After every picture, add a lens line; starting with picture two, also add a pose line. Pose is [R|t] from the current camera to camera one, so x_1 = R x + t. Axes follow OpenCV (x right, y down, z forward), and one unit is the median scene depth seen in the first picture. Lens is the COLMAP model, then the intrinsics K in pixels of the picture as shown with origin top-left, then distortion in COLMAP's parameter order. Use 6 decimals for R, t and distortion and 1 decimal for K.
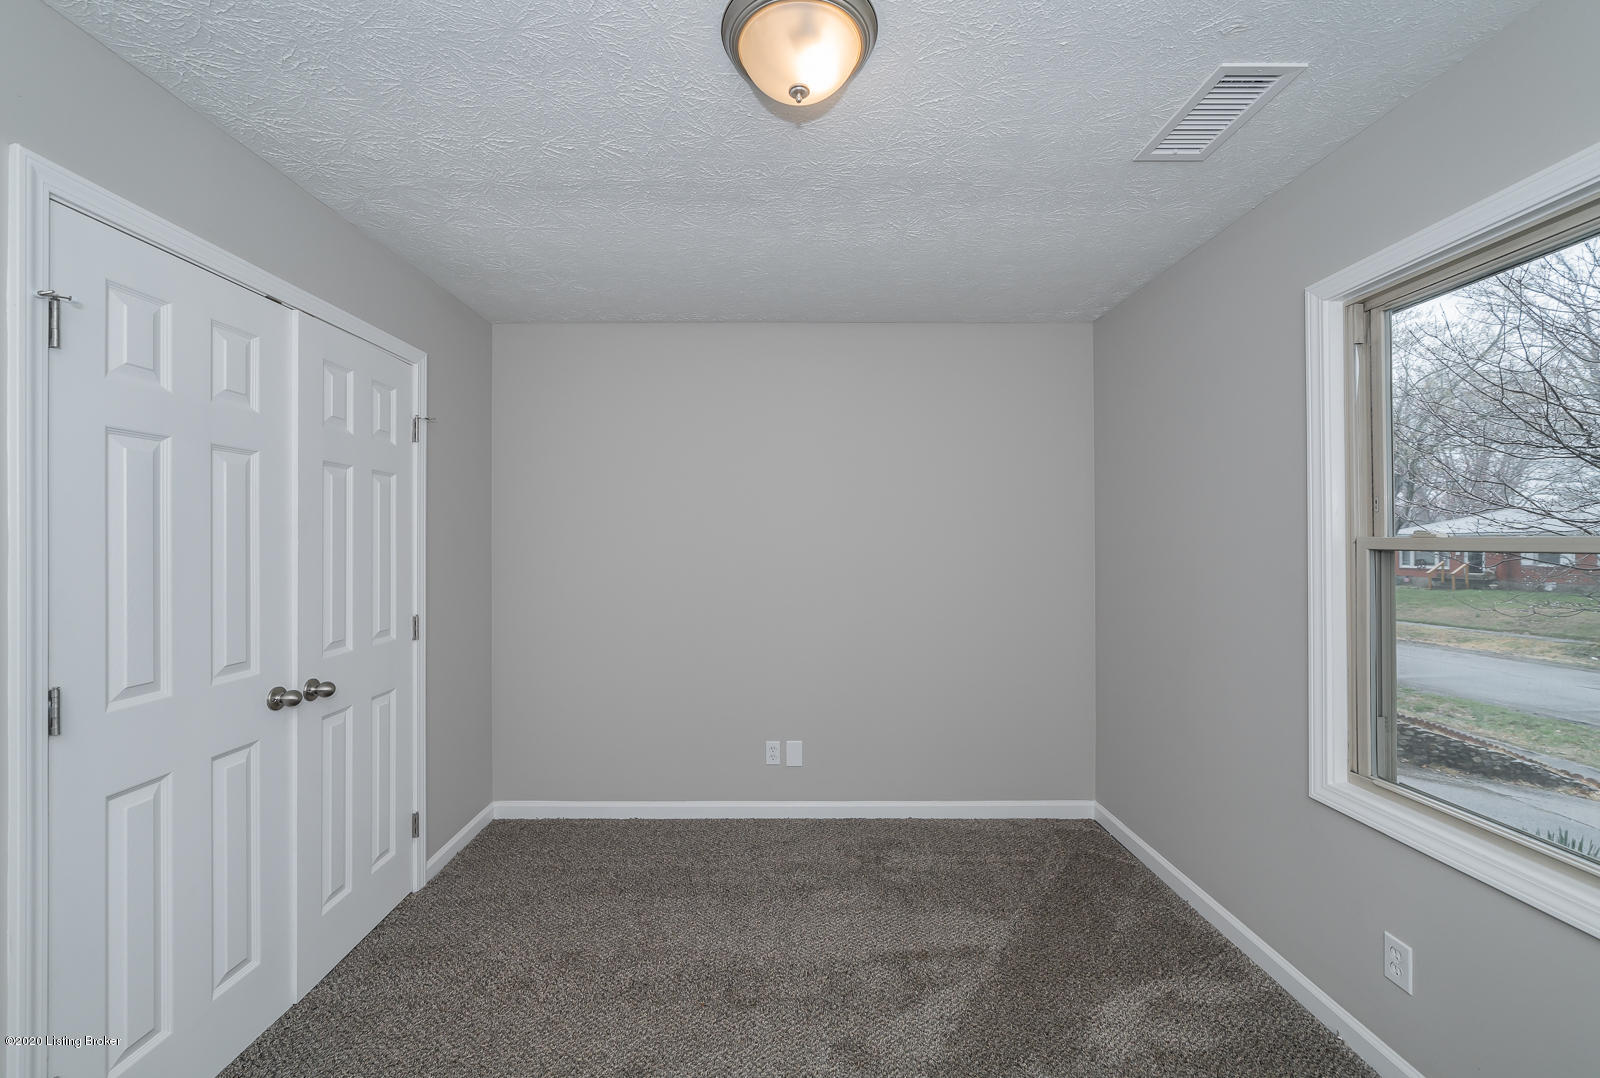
lens RADIAL K [[637.9, 0, 818.1], [0, 637.9, 541.6], [0, 0, 1]] dist [0.003820, 0.000251]
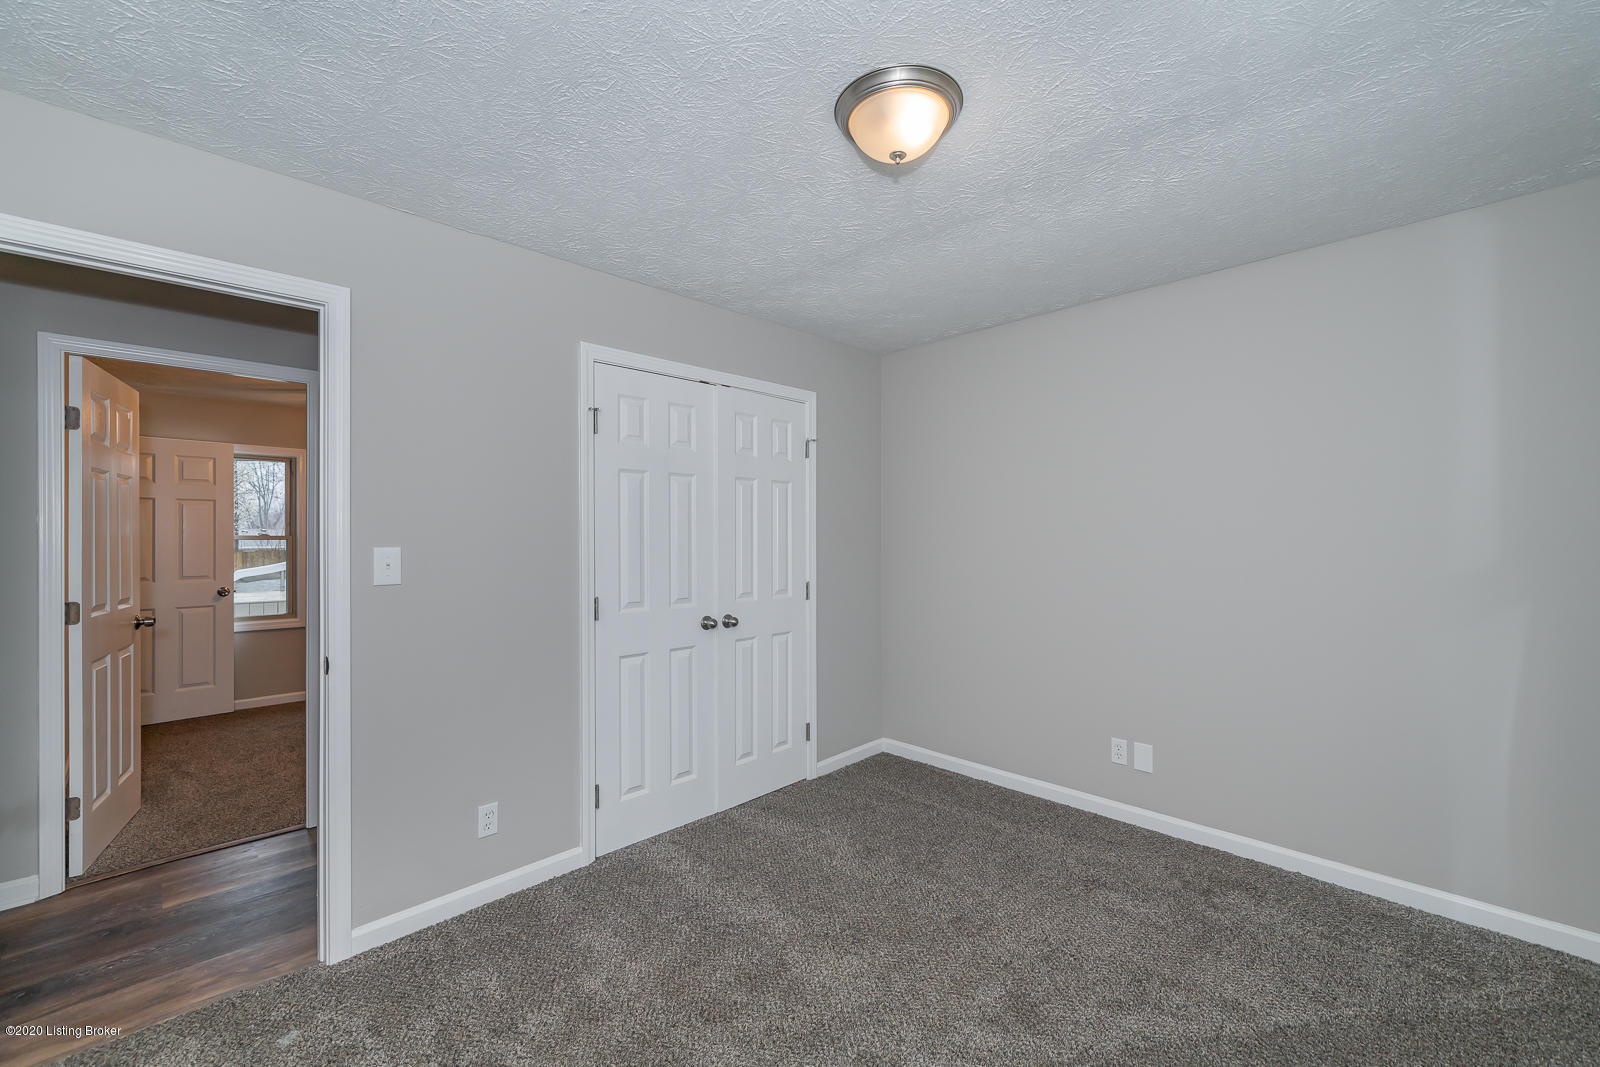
lens RADIAL K [[637.9, 0, 802.5], [0, 637.9, 536.0], [0, 0, 1]] dist [0.003820, 0.000251]
pose [[0.715125, 0.000162, -0.698997, 0.340474], [0.001641, 0.999997, 0.001910, 0.012896], [0.698995, -0.002513, 0.715122, -0.004899]]
